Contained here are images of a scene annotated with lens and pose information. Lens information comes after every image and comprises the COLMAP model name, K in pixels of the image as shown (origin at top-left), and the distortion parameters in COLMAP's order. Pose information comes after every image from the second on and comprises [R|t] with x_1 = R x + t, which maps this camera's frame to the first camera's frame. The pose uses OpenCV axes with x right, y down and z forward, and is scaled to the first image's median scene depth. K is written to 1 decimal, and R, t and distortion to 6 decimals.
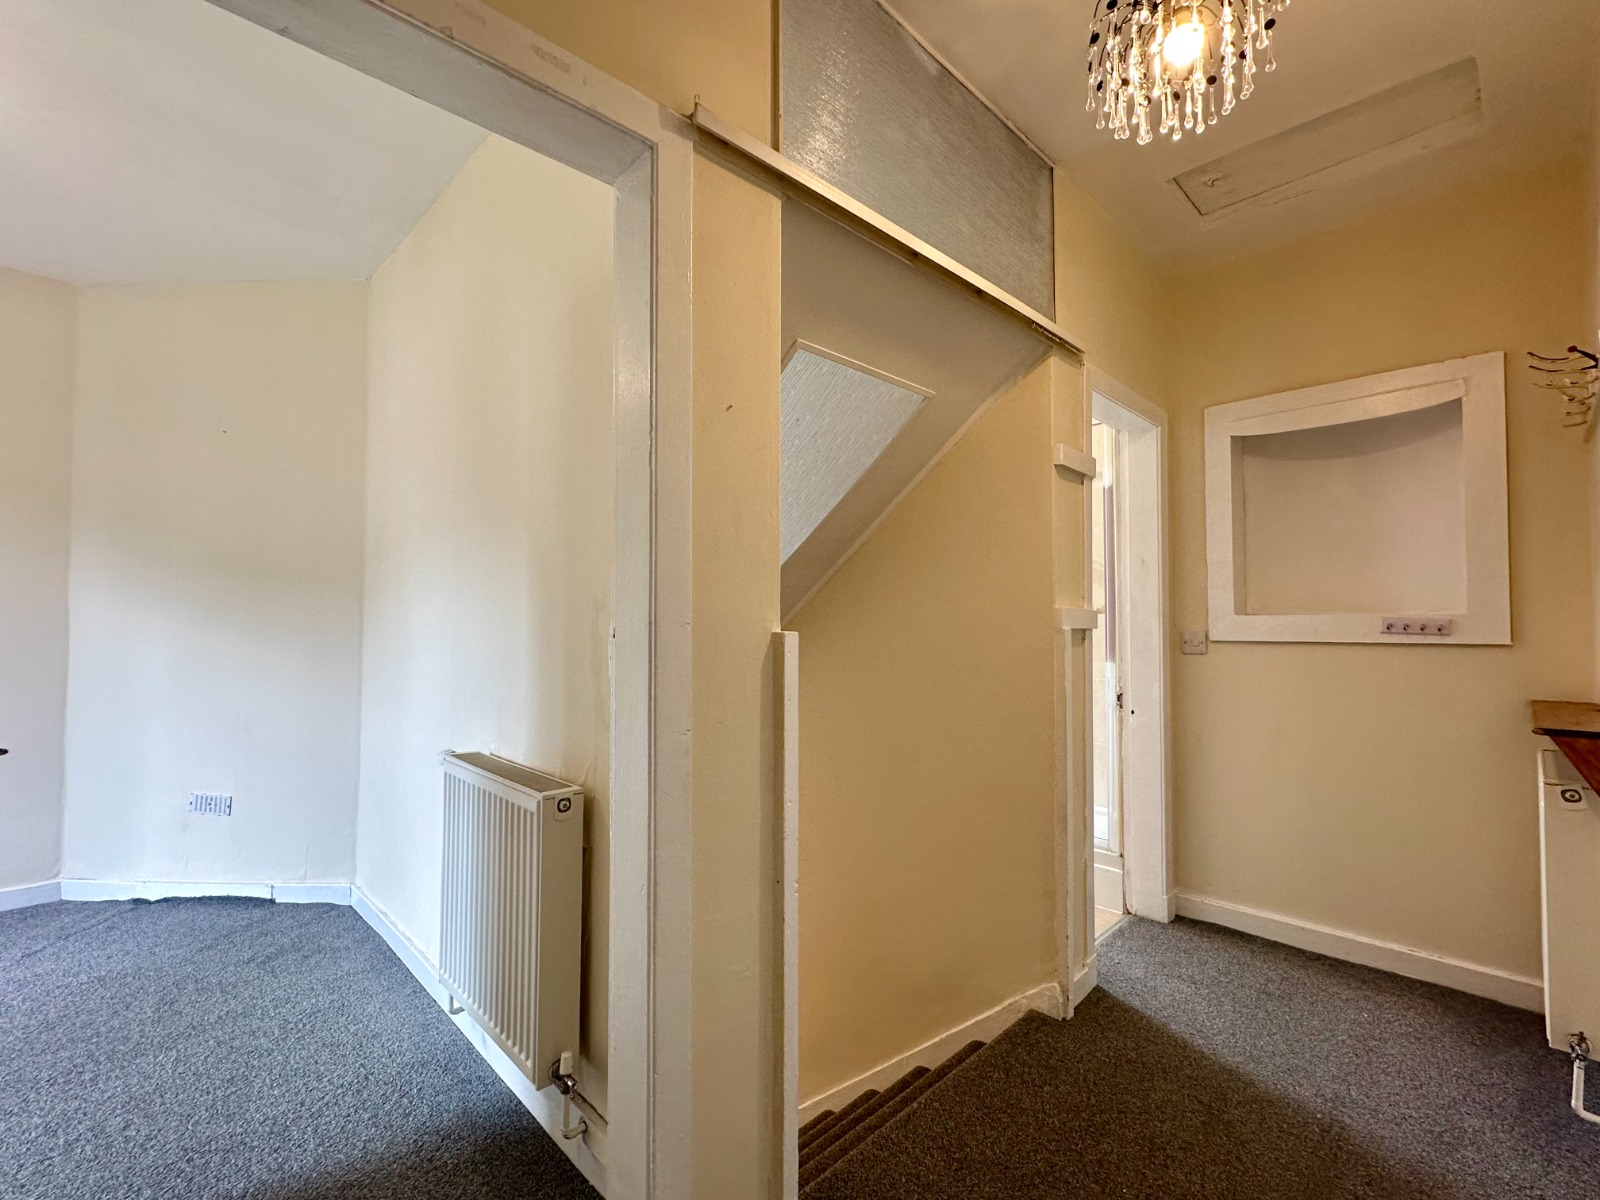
lens RADIAL K [[712.4, 0, 801.5], [0, 712.4, 602.2], [0, 0, 1]] dist [-0.000476, -0.000111]
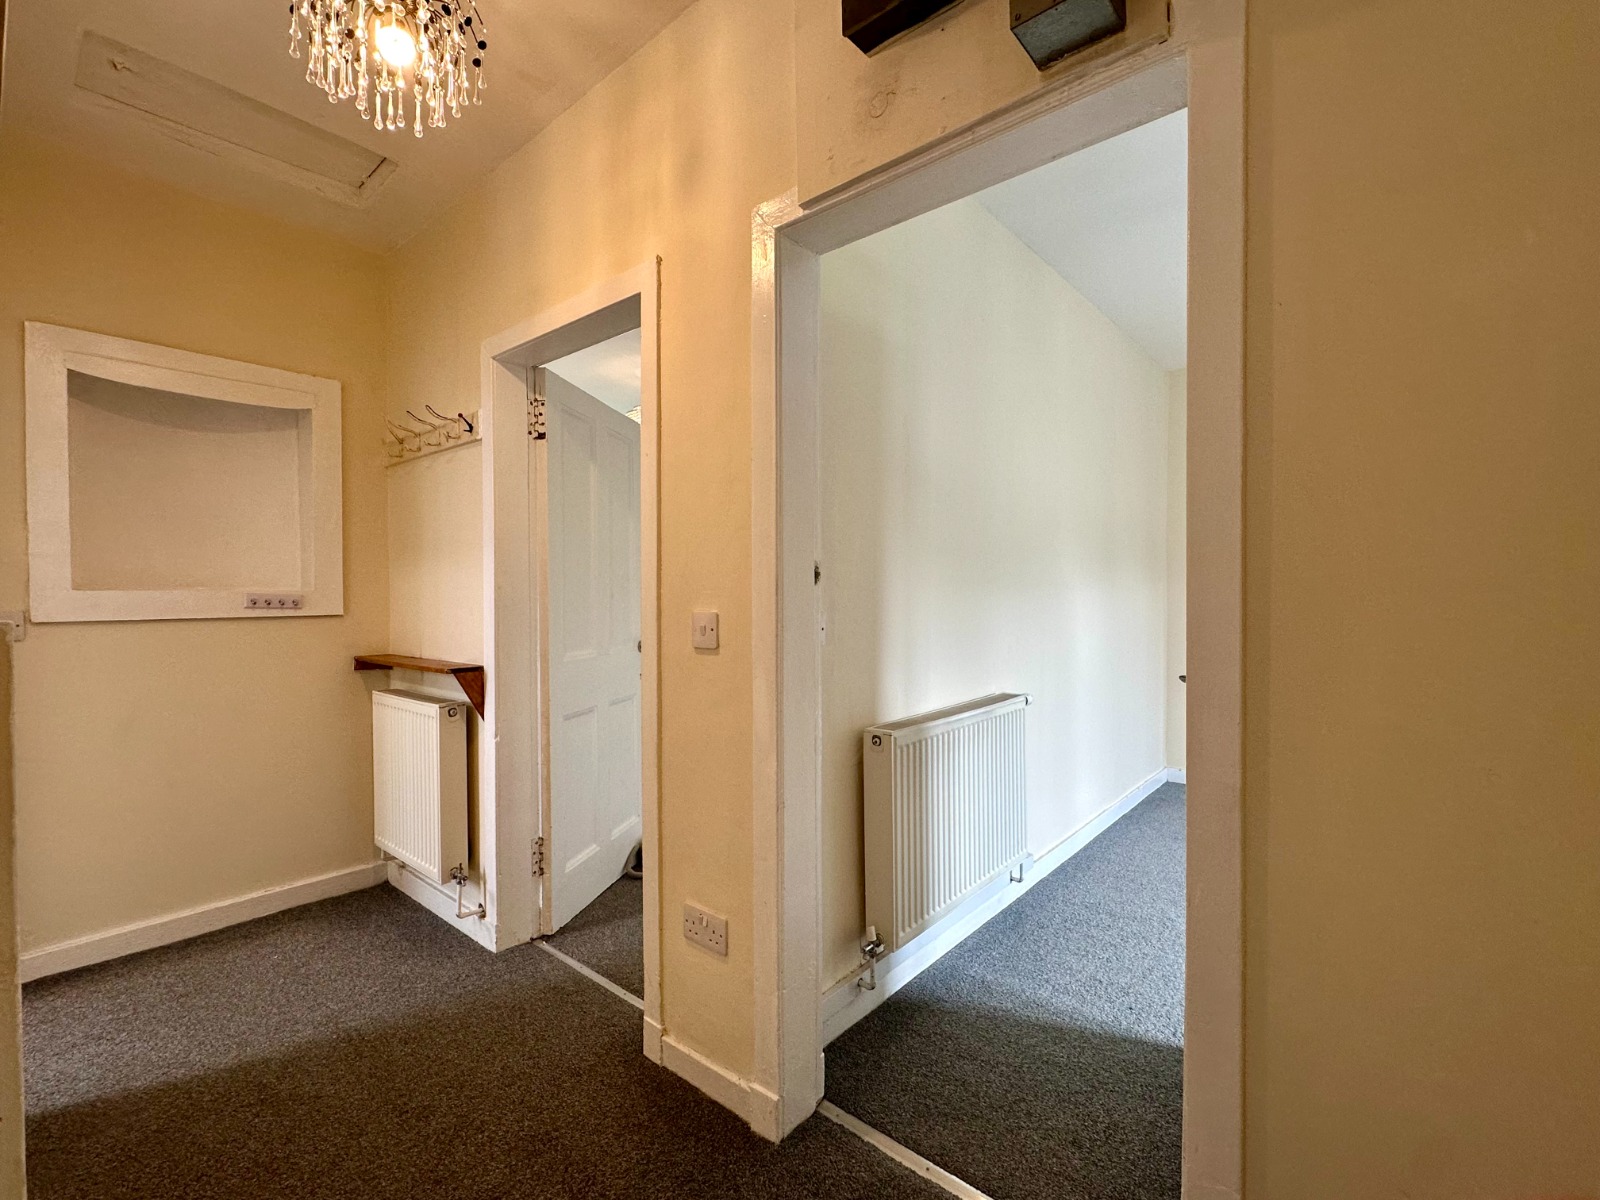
lens RADIAL K [[712.4, 0, 802.3], [0, 712.4, 600.1], [0, 0, 1]] dist [-0.000476, -0.000111]
pose [[-0.085540, -0.010331, 0.996281, -0.325914], [-0.024662, 0.999662, 0.008249, 0.002586], [-0.996029, -0.023864, -0.085766, 0.271190]]
